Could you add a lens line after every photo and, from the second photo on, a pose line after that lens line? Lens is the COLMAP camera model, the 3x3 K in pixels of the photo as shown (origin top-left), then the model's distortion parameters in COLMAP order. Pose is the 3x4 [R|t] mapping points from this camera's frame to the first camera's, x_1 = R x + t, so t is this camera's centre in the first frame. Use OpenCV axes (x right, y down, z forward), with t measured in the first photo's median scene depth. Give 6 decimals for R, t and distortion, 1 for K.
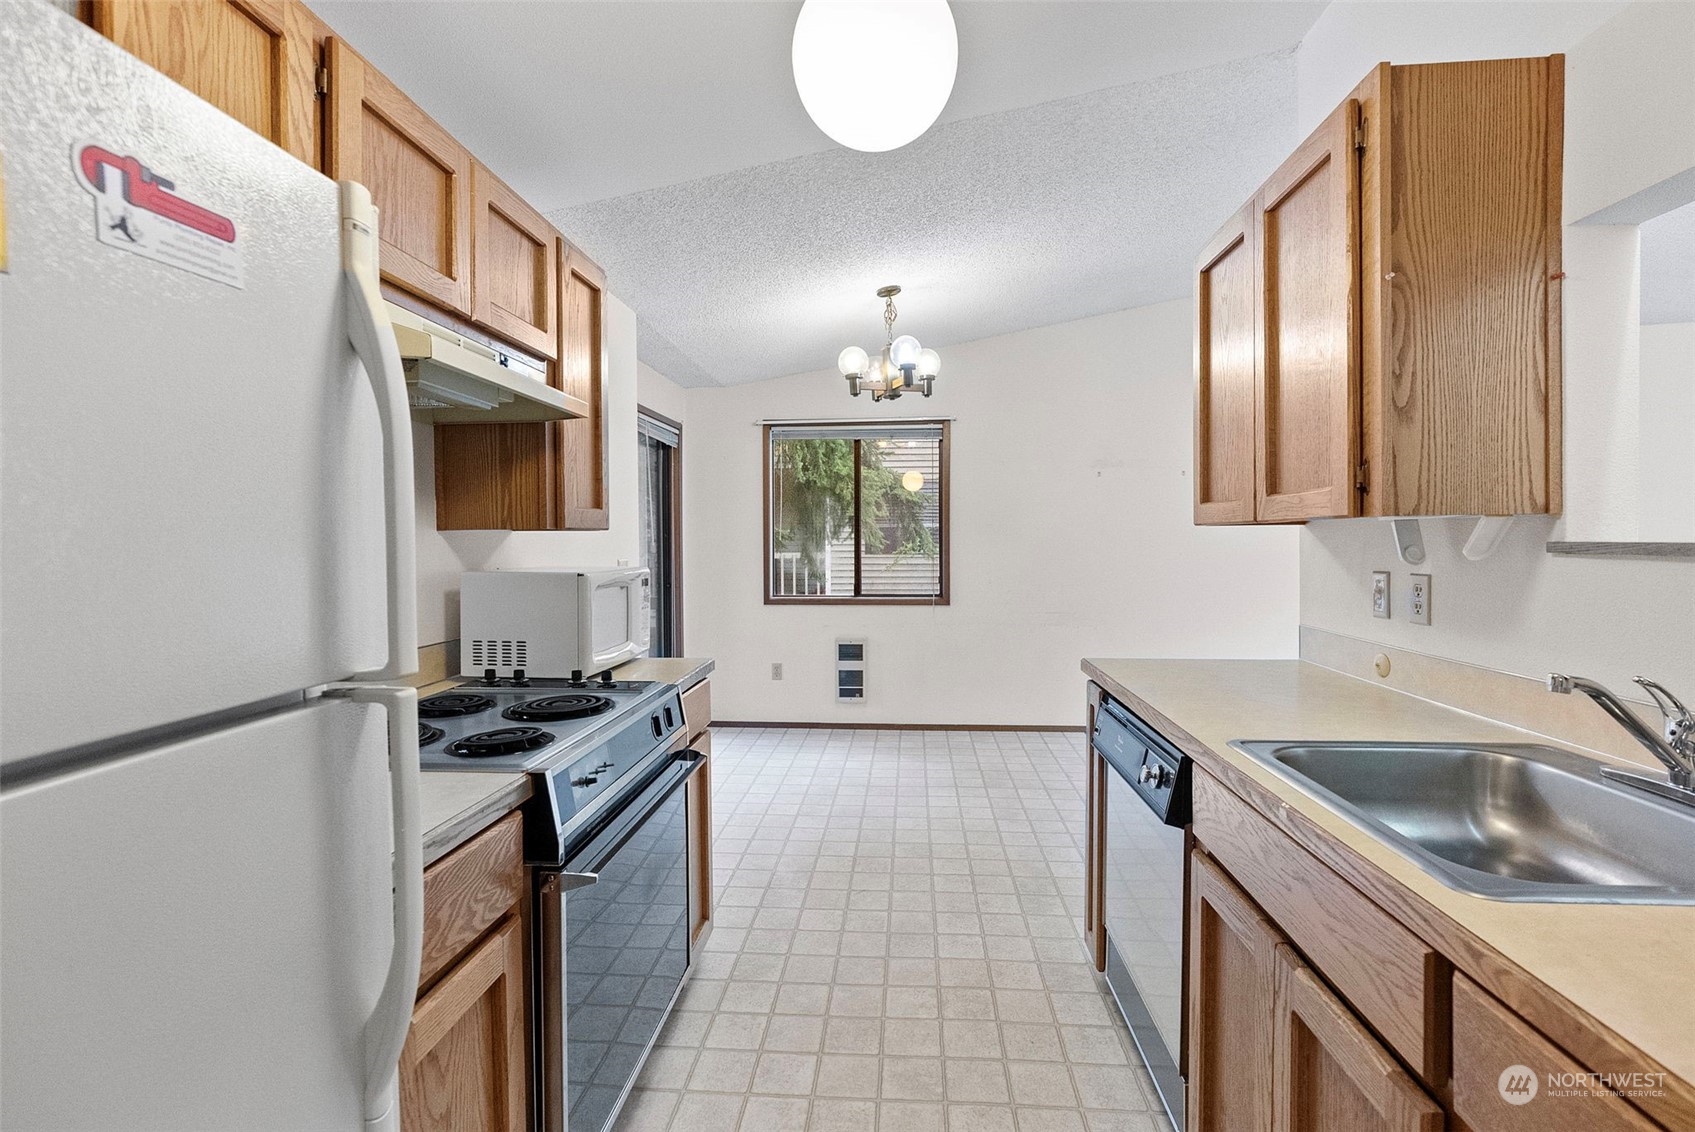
lens RADIAL K [[775.3, 0, 850.4], [0, 775.3, 560.7], [0, 0, 1]] dist [-0.006636, 0.001201]
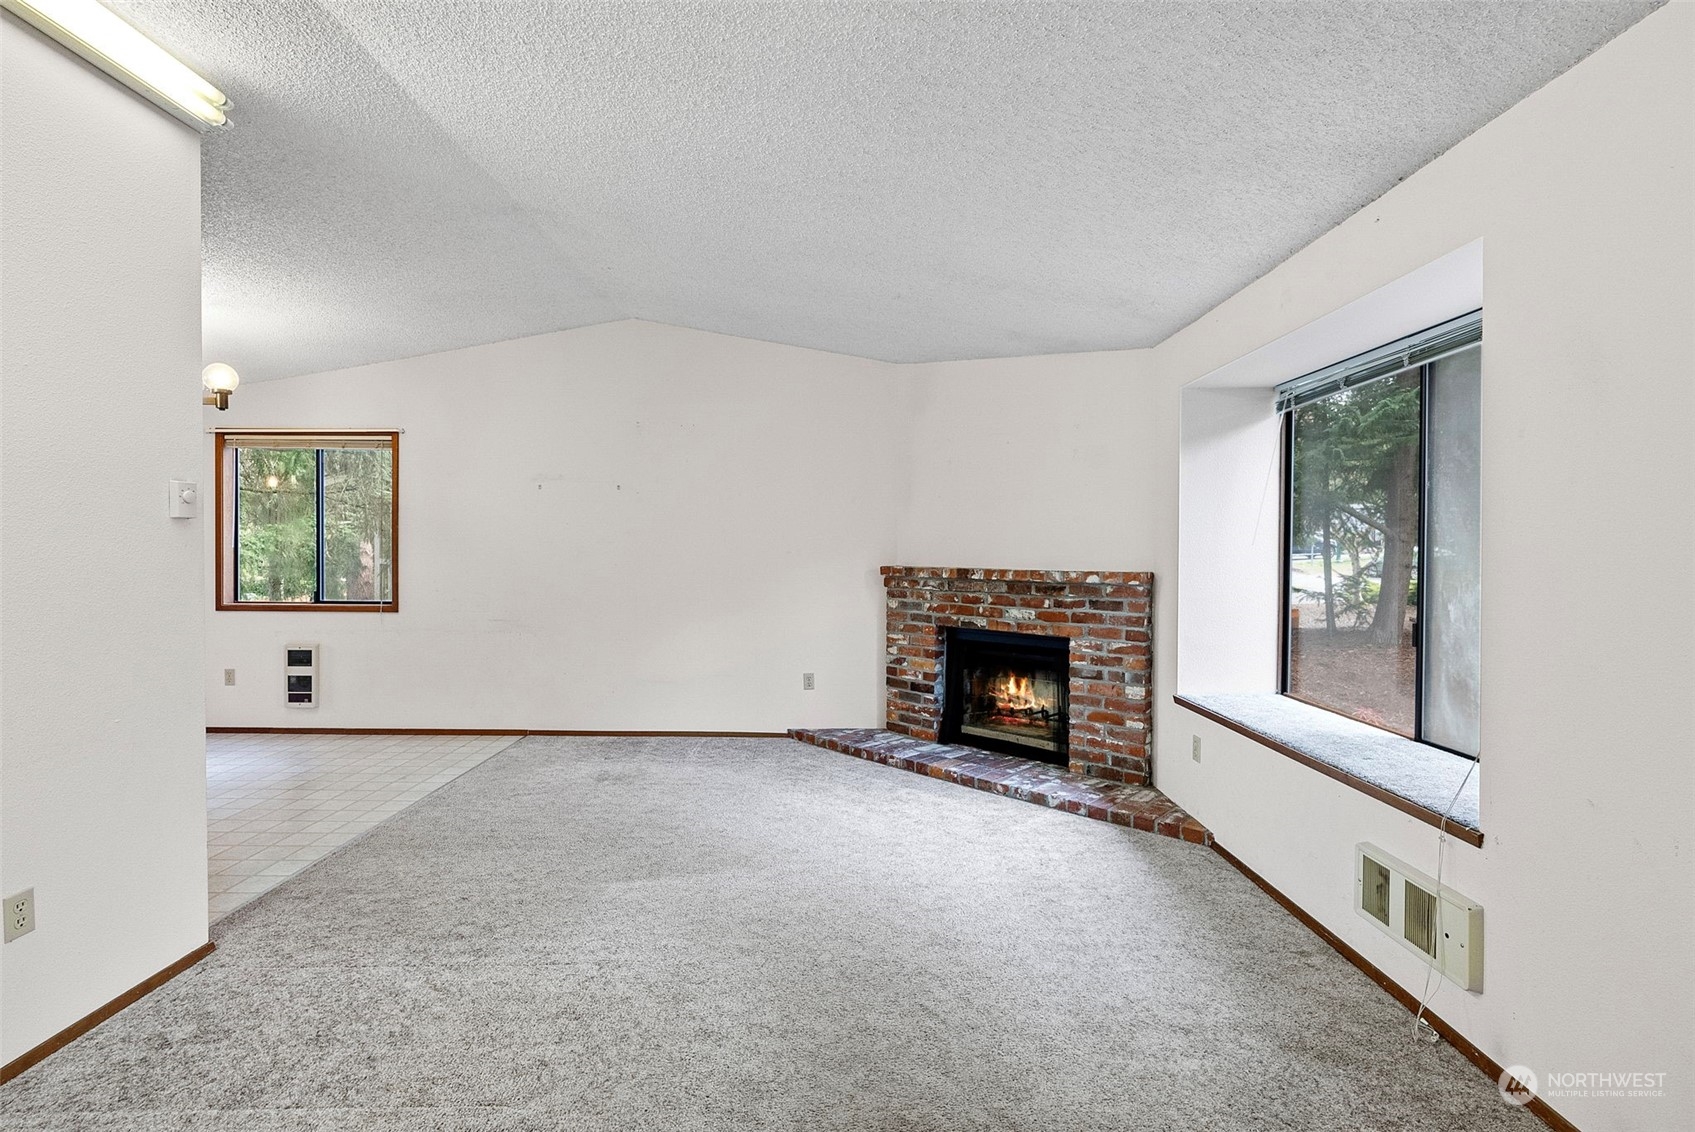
lens RADIAL K [[775.3, 0, 847.3], [0, 775.3, 565.4], [0, 0, 1]] dist [-0.006636, 0.001201]
pose [[0.997637, 0.010239, 0.067941, 0.645467], [-0.010070, 0.999945, -0.002838, -0.007941], [-0.067966, 0.002147, 0.997685, -0.060417]]
